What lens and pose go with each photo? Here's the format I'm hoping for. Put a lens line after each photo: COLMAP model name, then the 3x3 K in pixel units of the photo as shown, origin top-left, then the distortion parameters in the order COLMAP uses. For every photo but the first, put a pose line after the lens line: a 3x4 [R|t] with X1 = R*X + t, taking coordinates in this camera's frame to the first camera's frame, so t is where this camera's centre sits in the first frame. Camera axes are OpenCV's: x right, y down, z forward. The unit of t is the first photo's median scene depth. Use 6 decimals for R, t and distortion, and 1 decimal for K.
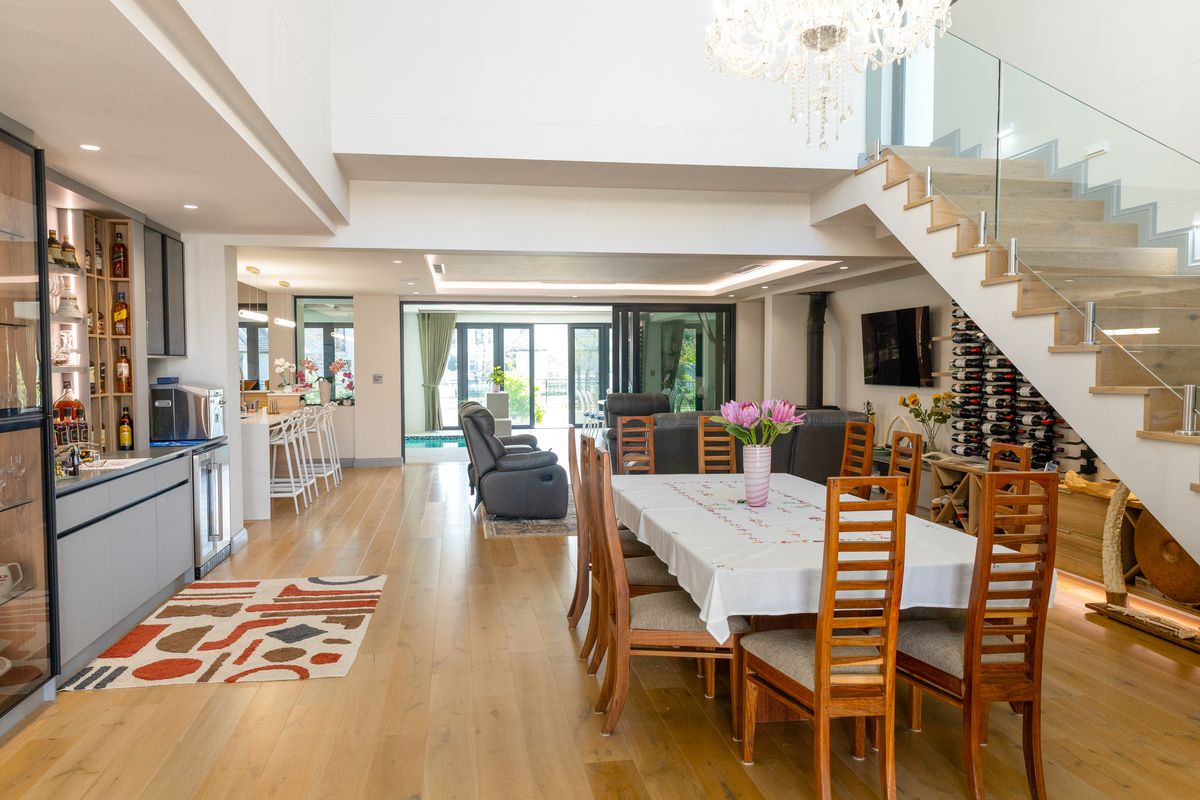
lens RADIAL K [[808.6, 0, 600.0], [0, 808.6, 400.0], [0, 0, 1]] dist [0.001027, 0.000808]
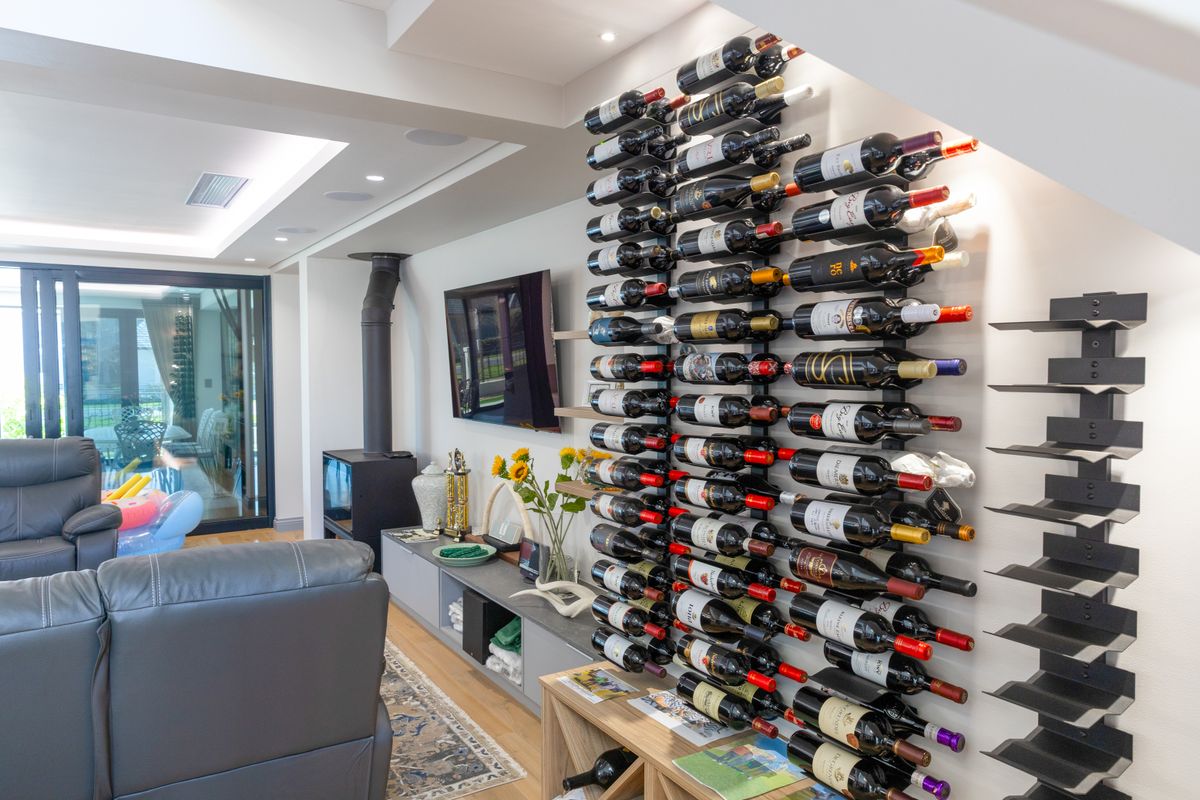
lens RADIAL K [[808.6, 0, 600.0], [0, 808.6, 400.0], [0, 0, 1]] dist [0.001027, 0.000808]
pose [[0.916754, -0.016562, 0.399109, 0.300798], [0.016557, 0.999857, 0.003461, -0.047900], [-0.399109, 0.003435, 0.916897, 0.679907]]
